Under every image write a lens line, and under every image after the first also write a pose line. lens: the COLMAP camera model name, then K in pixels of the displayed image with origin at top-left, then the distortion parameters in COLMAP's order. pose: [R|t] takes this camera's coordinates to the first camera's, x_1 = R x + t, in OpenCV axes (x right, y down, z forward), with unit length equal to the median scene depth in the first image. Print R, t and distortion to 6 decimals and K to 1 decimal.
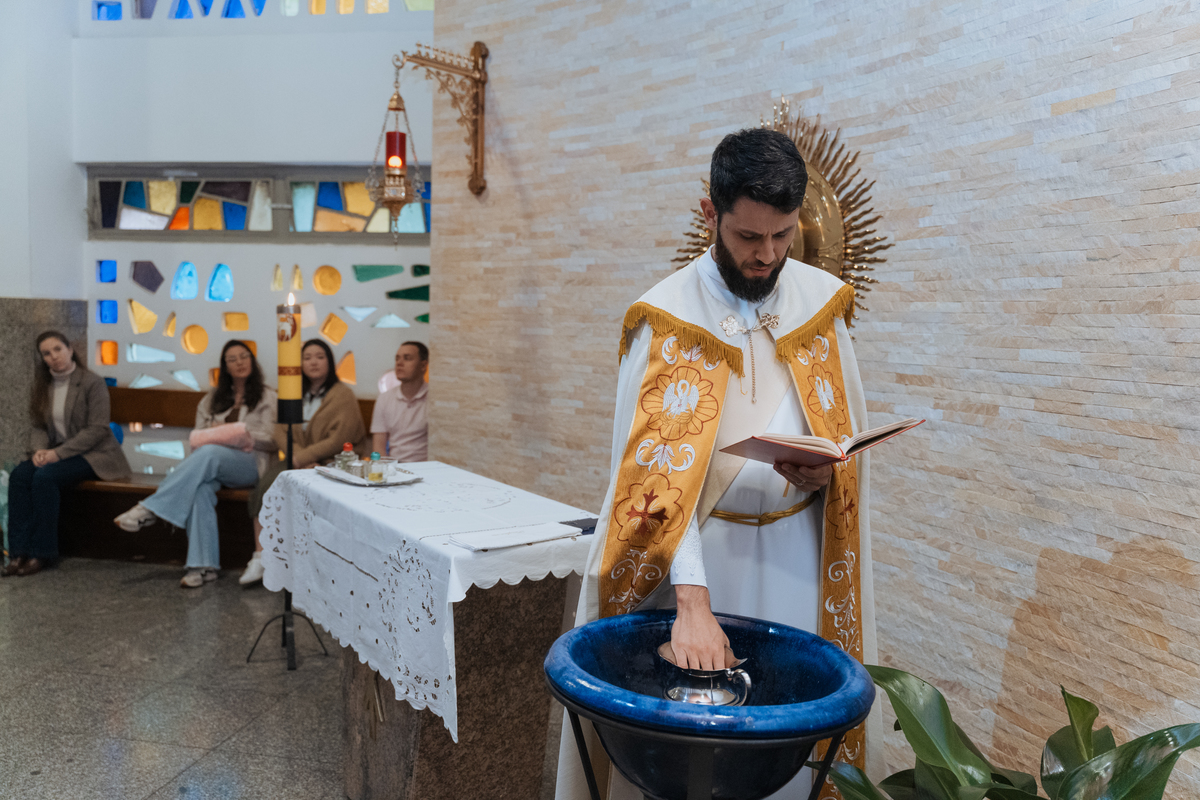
lens RADIAL K [[987.2, 0, 600.0], [0, 987.2, 400.0], [0, 0, 1]] dist [-0.019190, -0.004551]
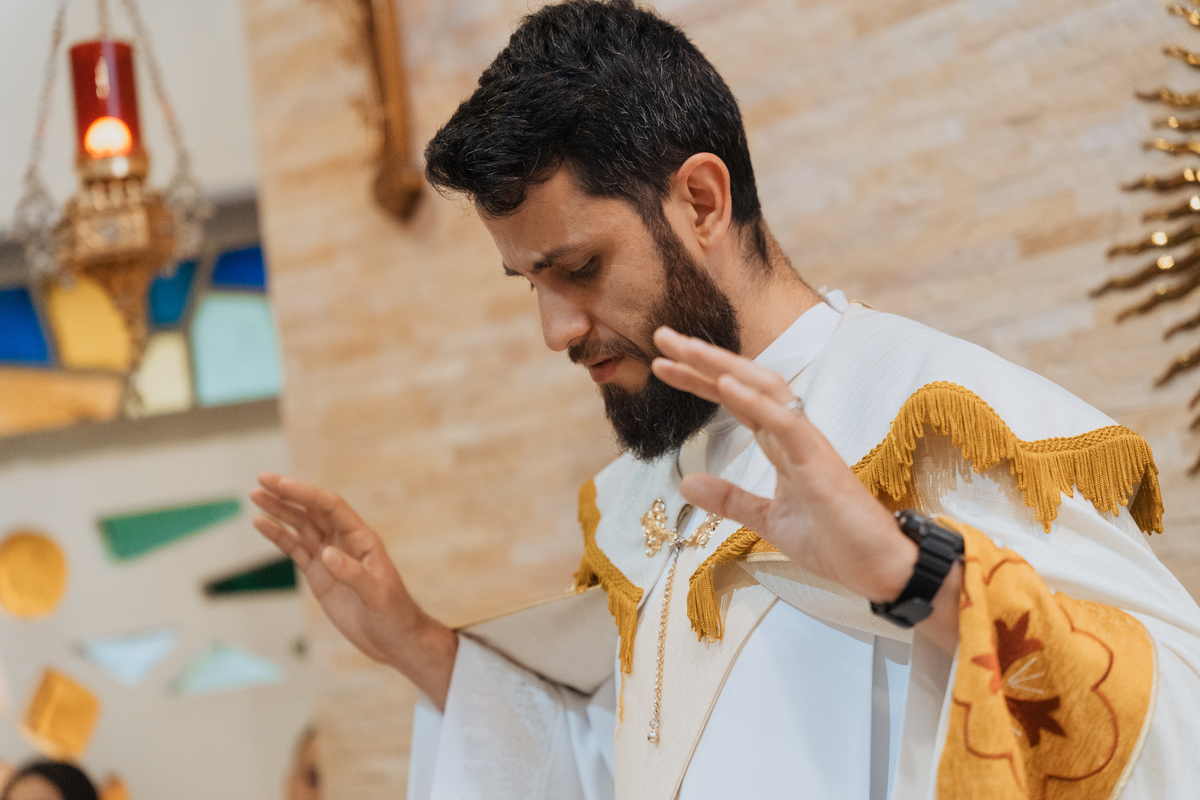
lens RADIAL K [[2336.9, 0, 600.0], [0, 2336.9, 400.0], [0, 0, 1]] dist [0.072364, 0.152958]
pose [[0.984008, -0.151355, -0.093913, -0.003756], [0.132593, 0.974466, -0.181204, -0.012852], [0.118941, 0.165854, 0.978951, 0.324240]]
